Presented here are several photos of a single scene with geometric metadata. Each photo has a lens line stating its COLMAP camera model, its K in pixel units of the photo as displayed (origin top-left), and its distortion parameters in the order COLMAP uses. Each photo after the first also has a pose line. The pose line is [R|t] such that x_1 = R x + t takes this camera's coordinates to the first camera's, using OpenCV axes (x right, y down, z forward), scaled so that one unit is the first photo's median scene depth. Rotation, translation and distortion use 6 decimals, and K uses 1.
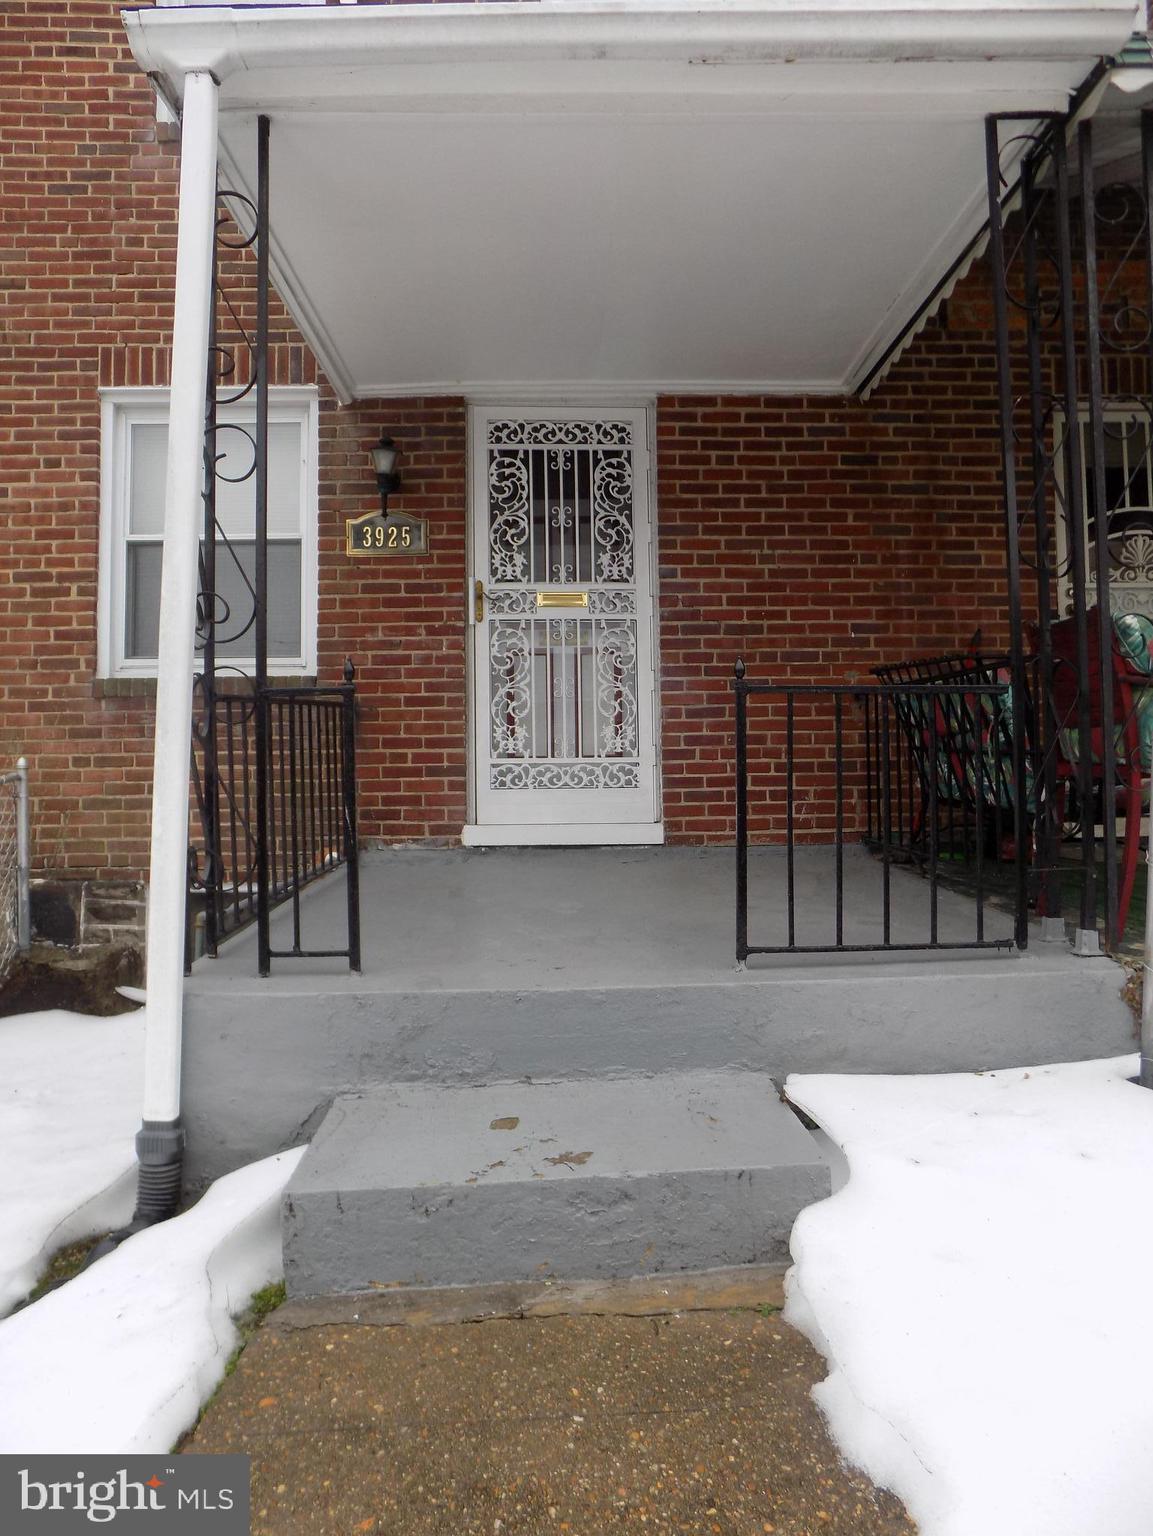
lens RADIAL K [[1048.4, 0, 578.3], [0, 1048.4, 767.0], [0, 0, 1]] dist [-0.071333, 0.069623]
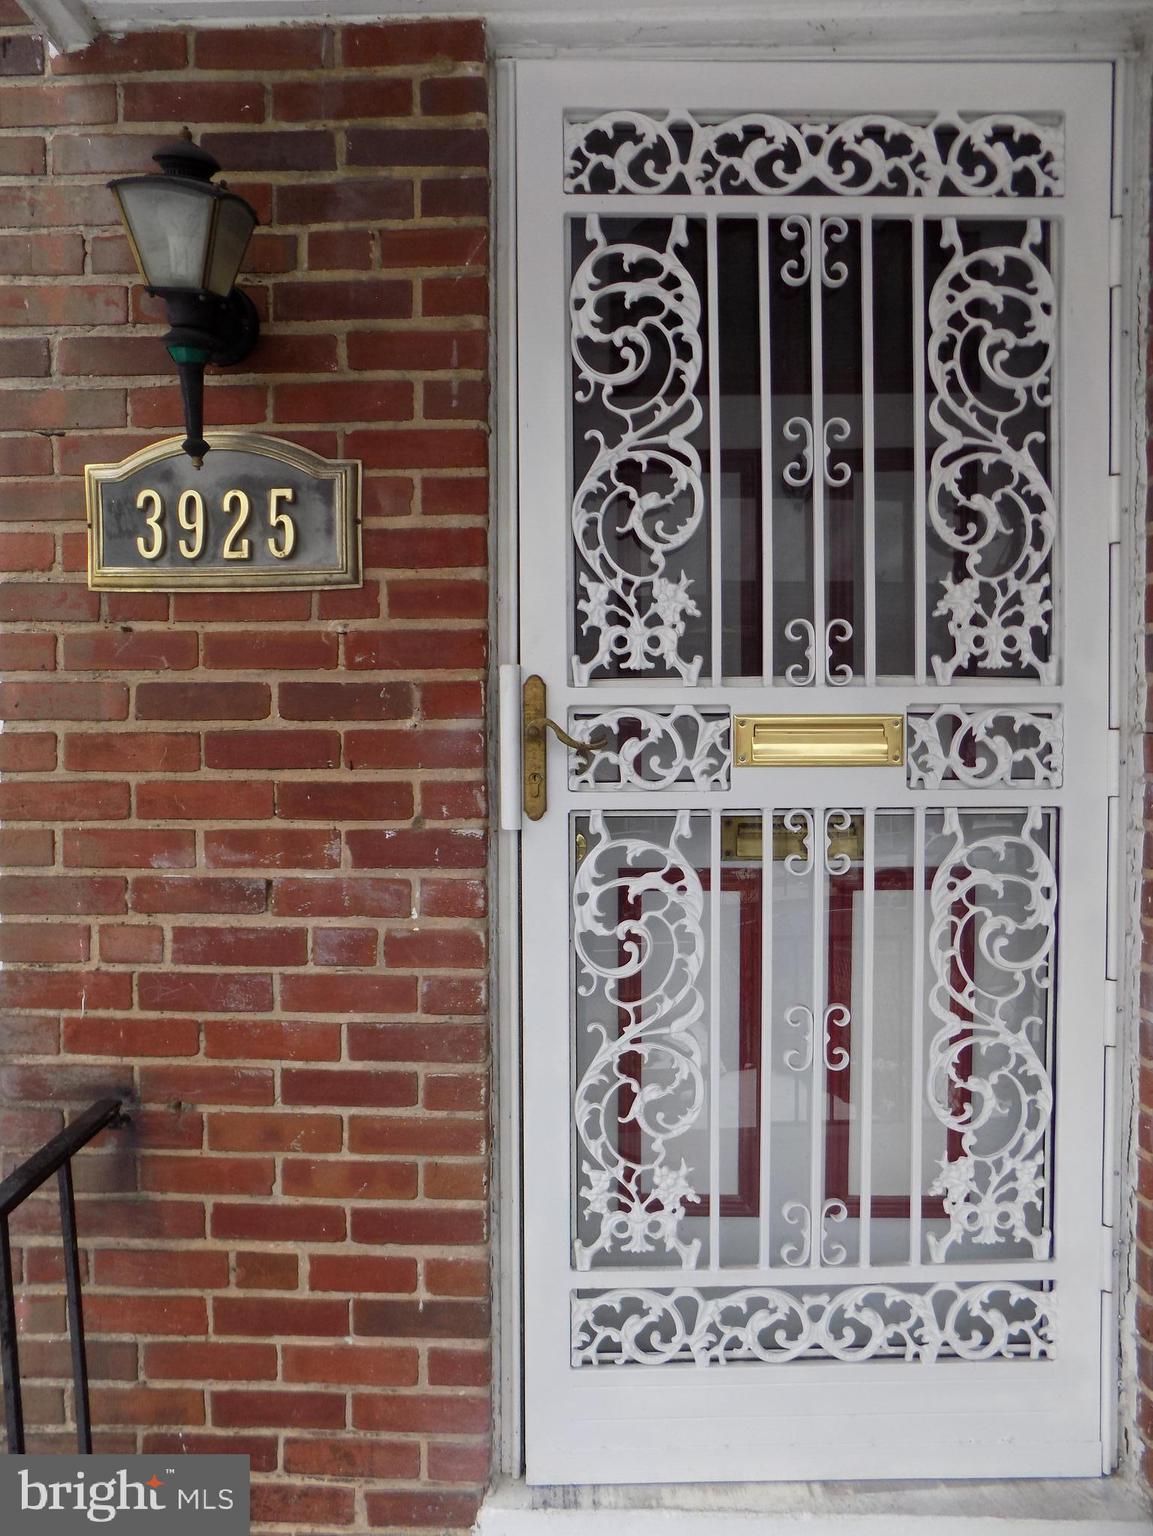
lens RADIAL K [[1048.4, 0, 552.0], [0, 1048.4, 774.6], [0, 0, 1]] dist [-0.071333, 0.069623]
pose [[0.999014, 0.010152, -0.043221, -0.077133], [-0.006859, 0.997110, 0.075660, -0.172661], [0.043864, -0.075289, 0.996197, 0.707392]]
